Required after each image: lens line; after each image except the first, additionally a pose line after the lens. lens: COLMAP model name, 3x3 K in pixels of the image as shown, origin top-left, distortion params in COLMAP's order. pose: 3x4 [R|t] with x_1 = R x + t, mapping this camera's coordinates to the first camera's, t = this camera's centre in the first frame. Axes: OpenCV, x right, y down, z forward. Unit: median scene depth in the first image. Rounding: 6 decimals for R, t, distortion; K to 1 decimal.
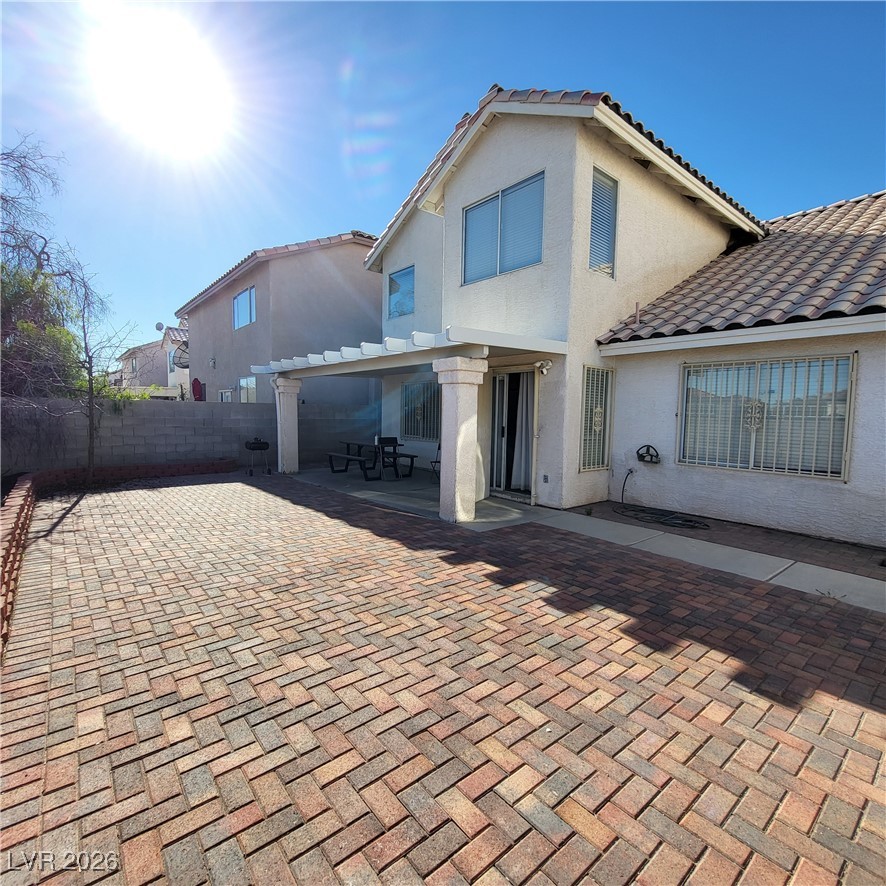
lens RADIAL K [[465.5, 0, 444.5], [0, 465.5, 445.5], [0, 0, 1]] dist [-0.001041, 0.000274]
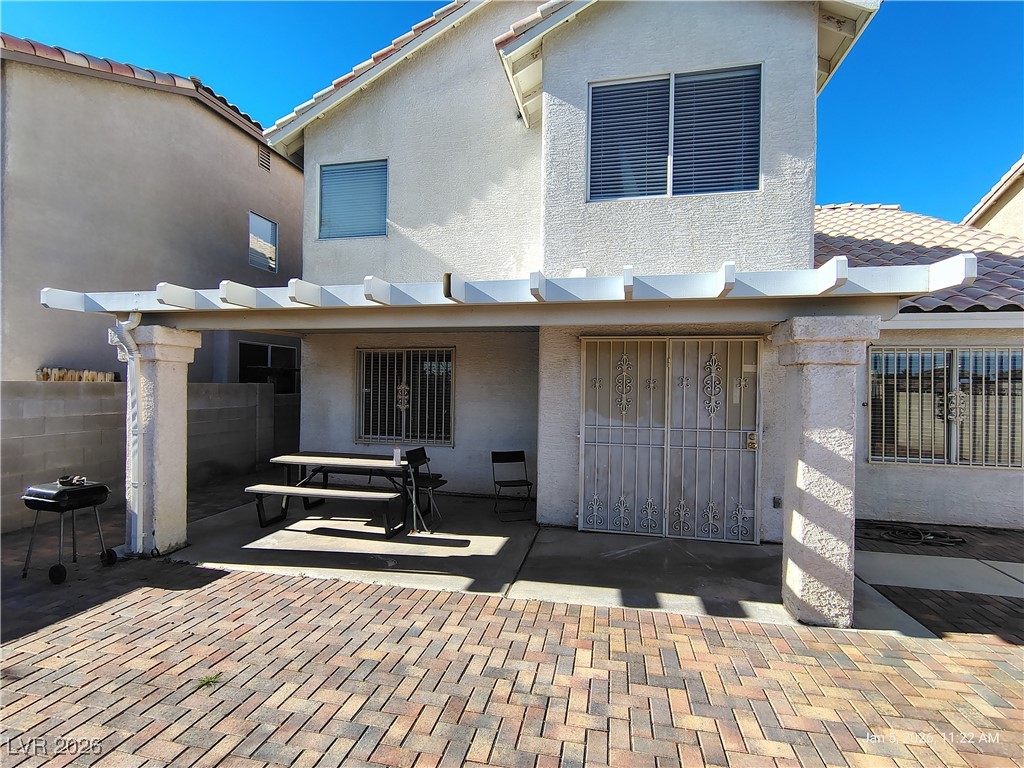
lens RADIAL K [[469.4, 0, 514.6], [0, 469.4, 381.7], [0, 0, 1]] dist [-0.004079, 0.001121]
pose [[0.769307, 0.014766, 0.638708, -0.351425], [0.046183, 0.995832, -0.078648, -0.046293], [-0.637208, 0.090003, 0.765419, 0.486213]]
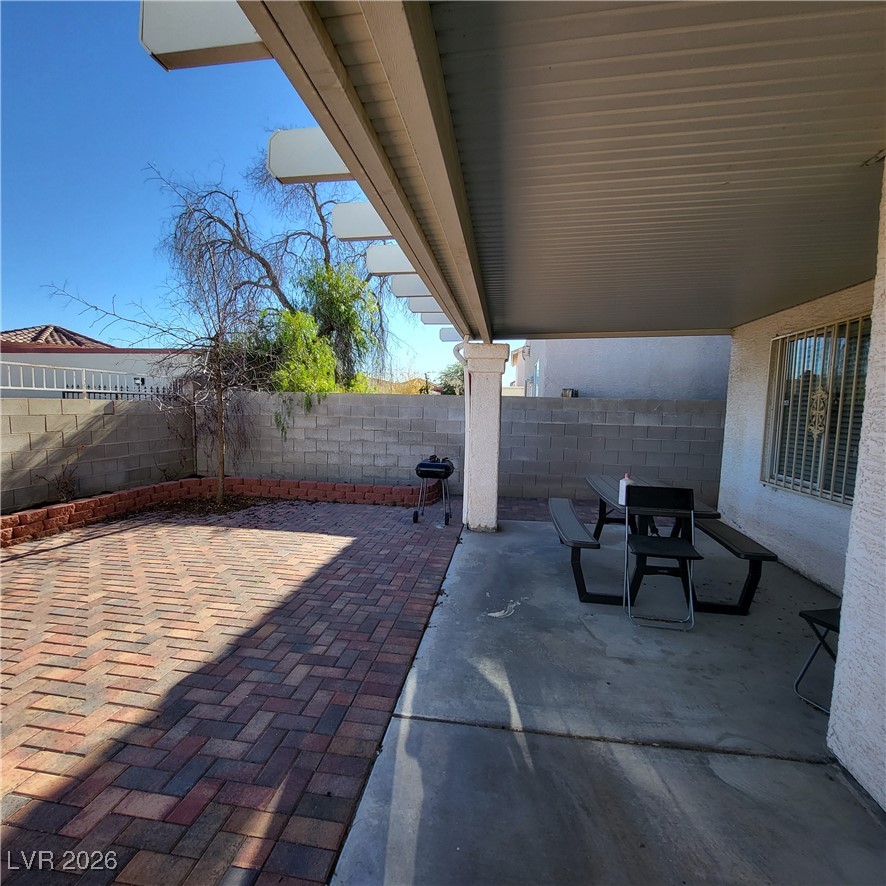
lens RADIAL K [[465.5, 0, 440.9], [0, 465.5, 446.3], [0, 0, 1]] dist [-0.001041, 0.000274]
pose [[0.672179, 0.063102, -0.737695, 0.015386], [-0.078124, 0.996844, 0.014083, -0.036830], [0.736255, 0.048165, 0.674987, 0.639338]]
